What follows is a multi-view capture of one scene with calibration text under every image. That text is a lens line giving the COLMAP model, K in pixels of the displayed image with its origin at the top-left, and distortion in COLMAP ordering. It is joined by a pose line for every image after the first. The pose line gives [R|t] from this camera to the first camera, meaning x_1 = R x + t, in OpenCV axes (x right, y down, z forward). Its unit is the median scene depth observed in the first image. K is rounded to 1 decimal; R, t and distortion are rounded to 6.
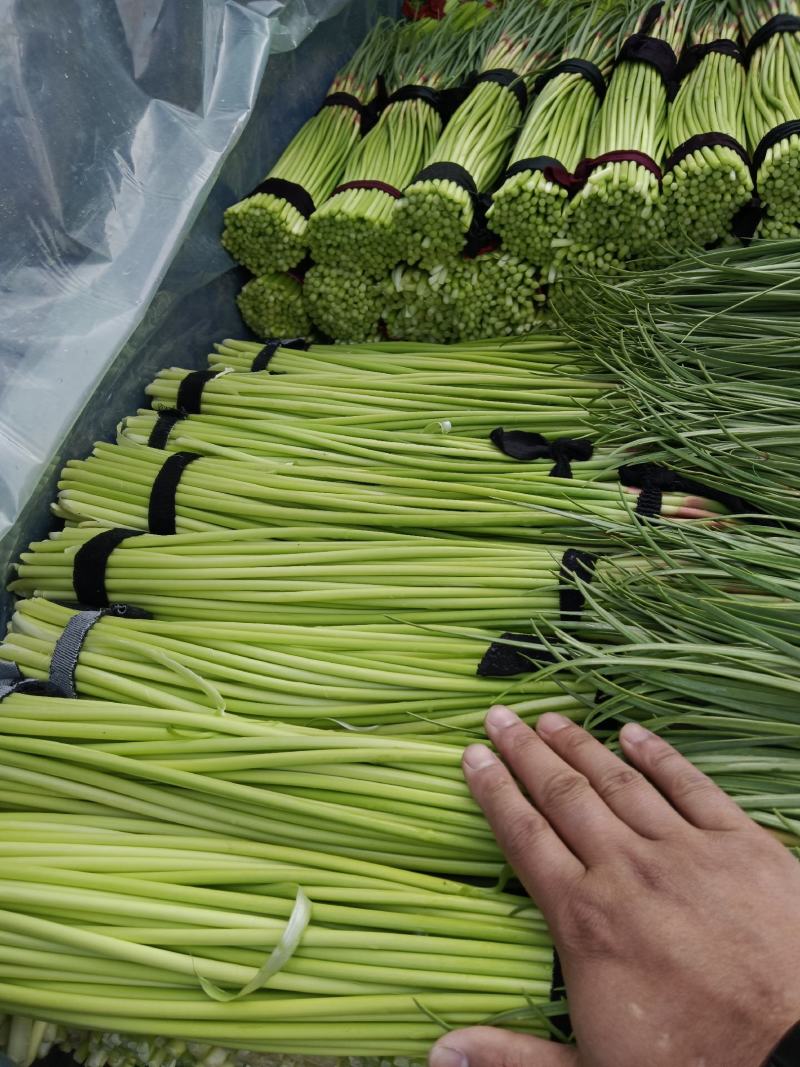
lens RADIAL K [[862.0, 0, 400.0], [0, 862.0, 533.5], [0, 0, 1]] dist [0.100523, -0.220855]
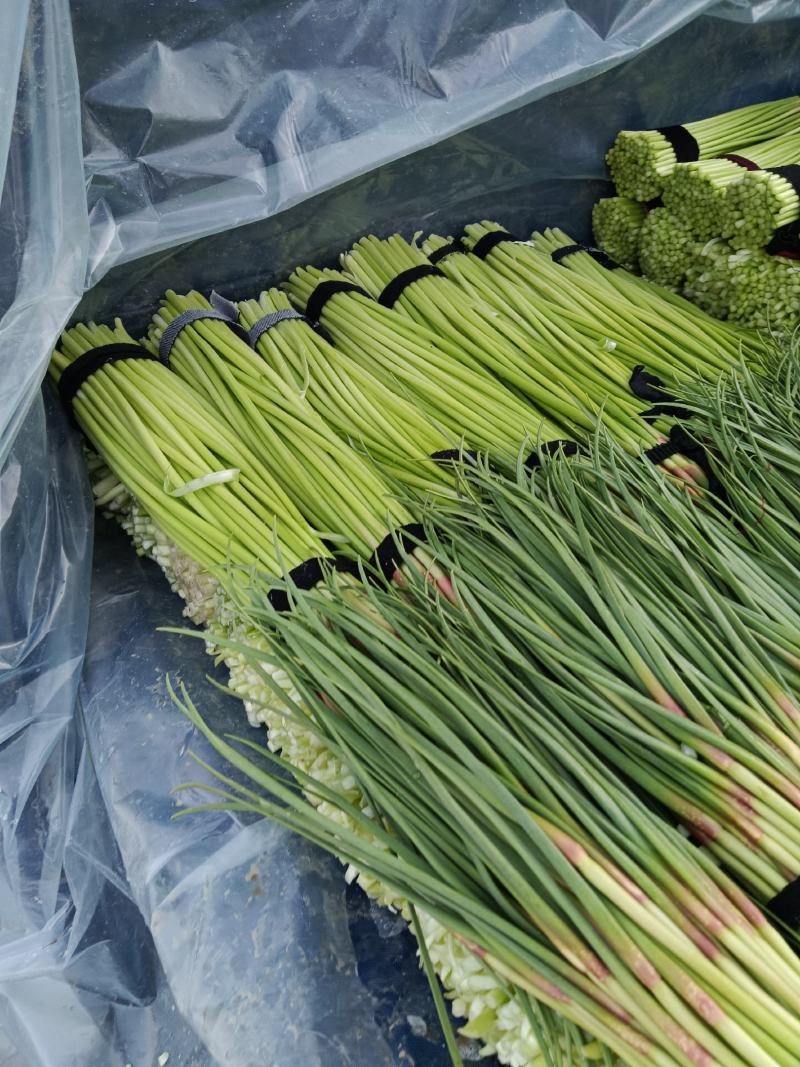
lens RADIAL K [[862.0, 0, 400.0], [0, 862.0, 533.5], [0, 0, 1]] dist [0.100523, -0.220855]
pose [[0.721884, 0.568537, -0.394525, 0.390914], [-0.547302, 0.817943, 0.177283, 0.028324], [0.423491, 0.087946, 0.901621, -0.148260]]
